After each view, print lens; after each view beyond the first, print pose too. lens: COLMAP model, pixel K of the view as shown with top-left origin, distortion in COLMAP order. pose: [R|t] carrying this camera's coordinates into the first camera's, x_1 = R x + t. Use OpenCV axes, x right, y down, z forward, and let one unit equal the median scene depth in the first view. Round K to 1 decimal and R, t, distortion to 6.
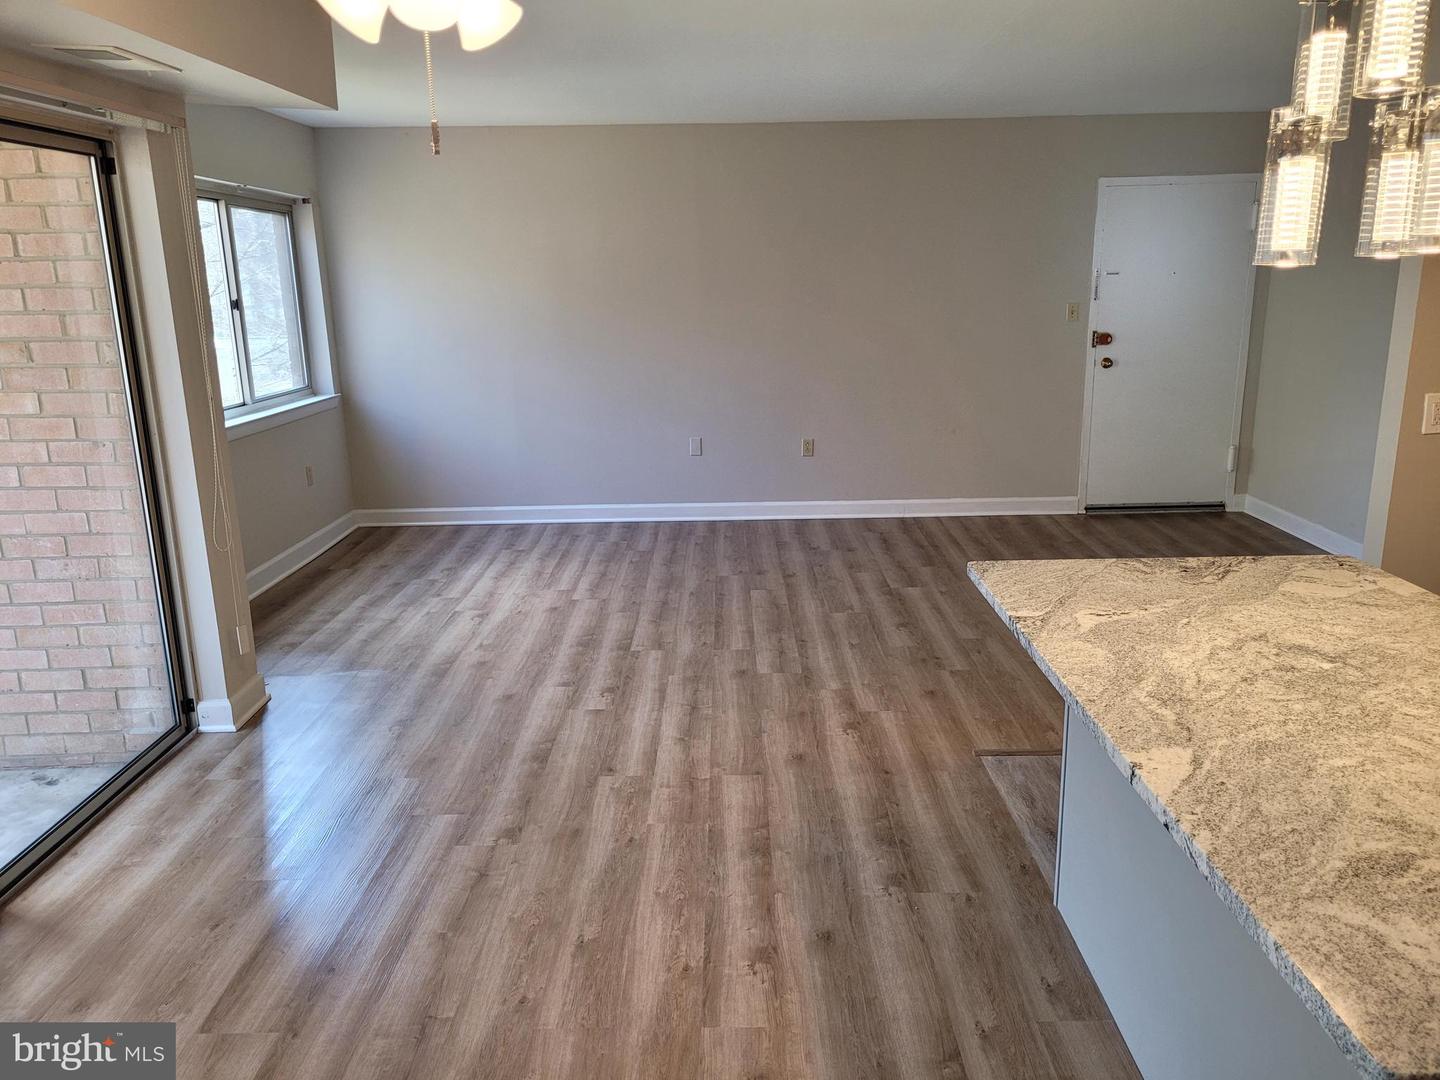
lens RADIAL K [[1077.8, 0, 750.6], [0, 1077.8, 545.9], [0, 0, 1]] dist [0.063952, -0.002996]
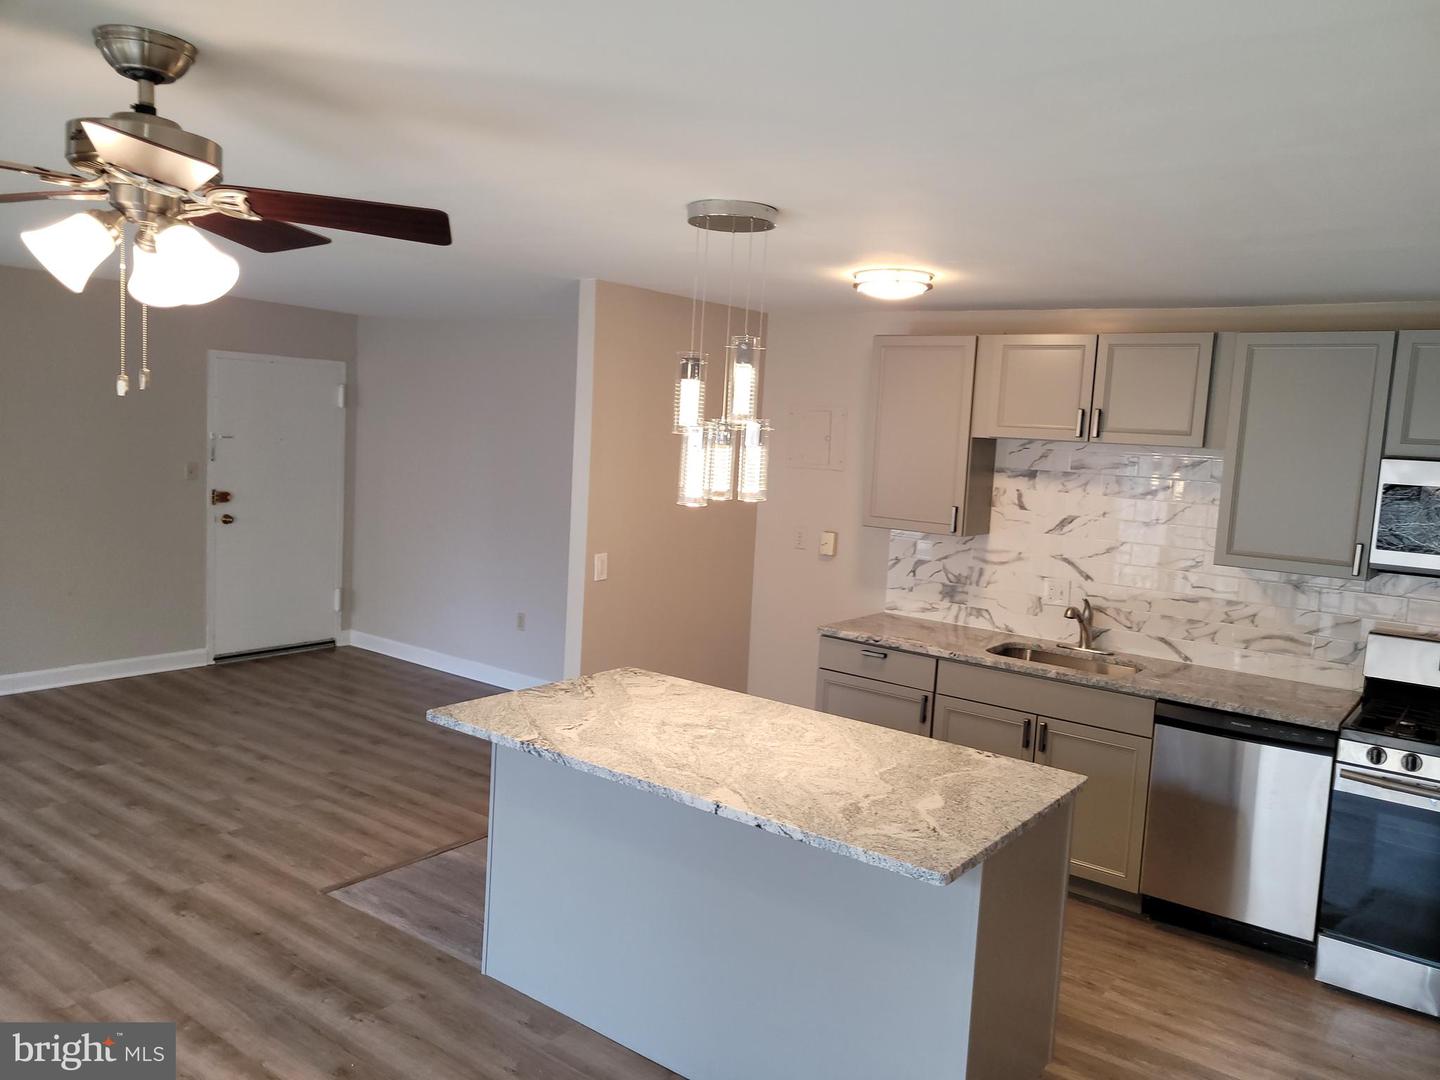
lens RADIAL K [[1087.4, 0, 723.2], [0, 1087.4, 543.1], [0, 0, 1]] dist [0.062019, -0.047180]
pose [[0.614958, -0.037929, 0.787648, -0.418939], [0.131348, 0.989816, -0.054886, -0.045350], [-0.777544, 0.137208, 0.613677, -0.049686]]
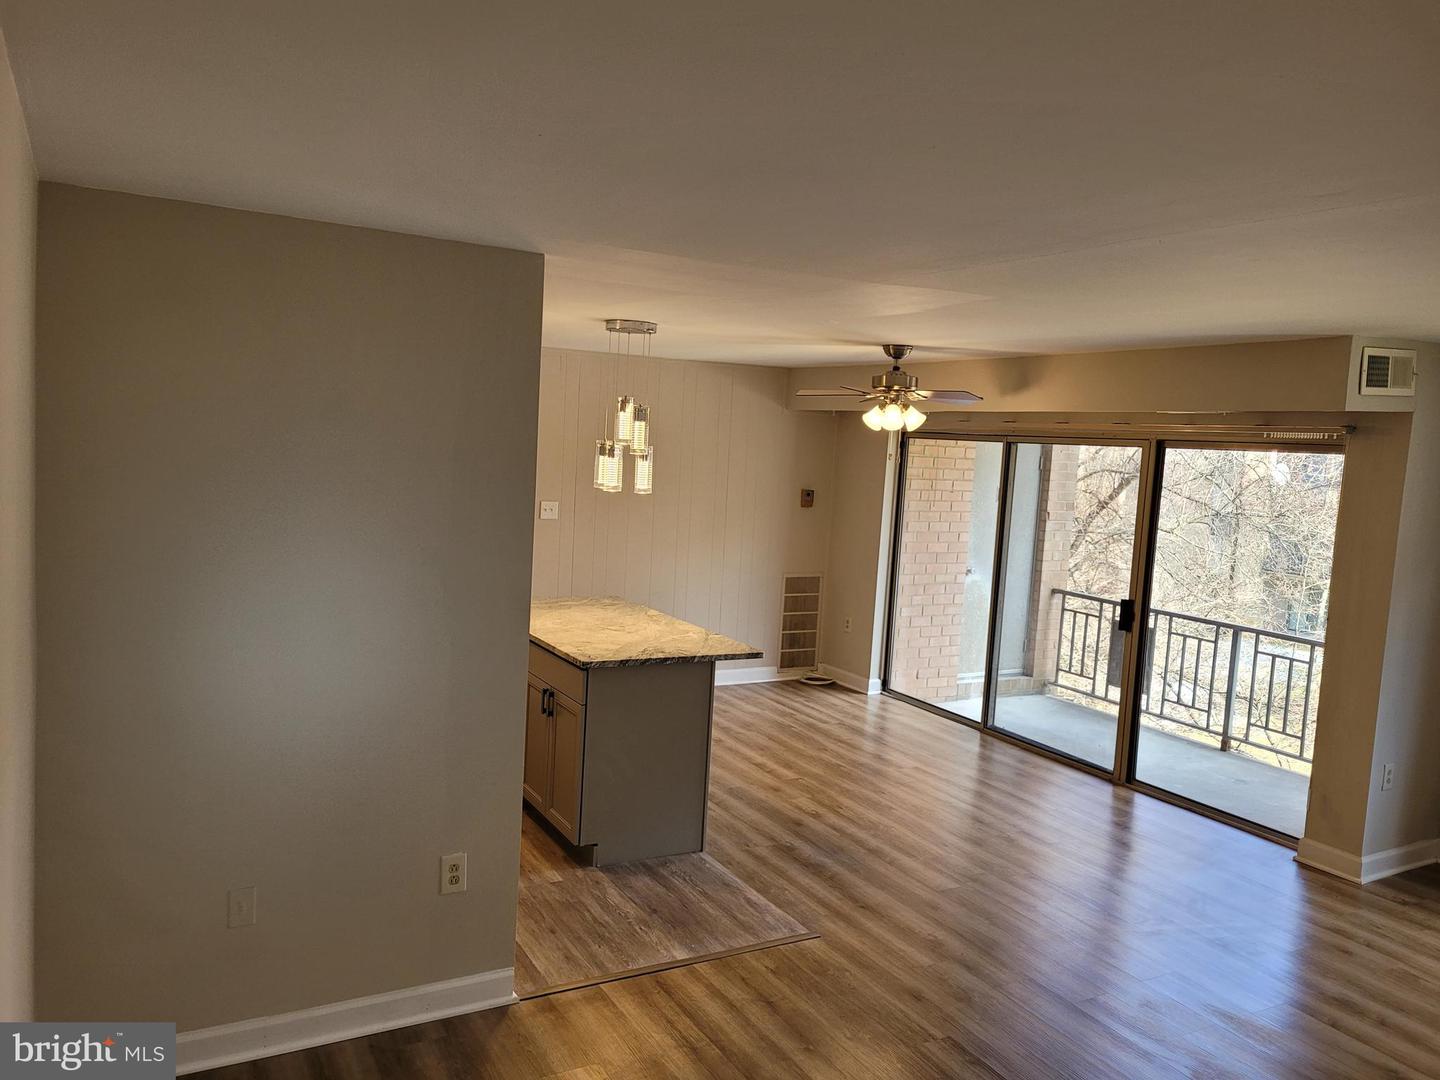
lens RADIAL K [[1087.4, 0, 723.2], [0, 1087.4, 543.1], [0, 0, 1]] dist [0.062019, -0.047180]
pose [[-0.879102, 0.015486, -0.476382, 0.870848], [-0.153902, 0.936713, 0.314456, -0.566814], [0.451103, 0.349755, -0.821083, 1.826393]]
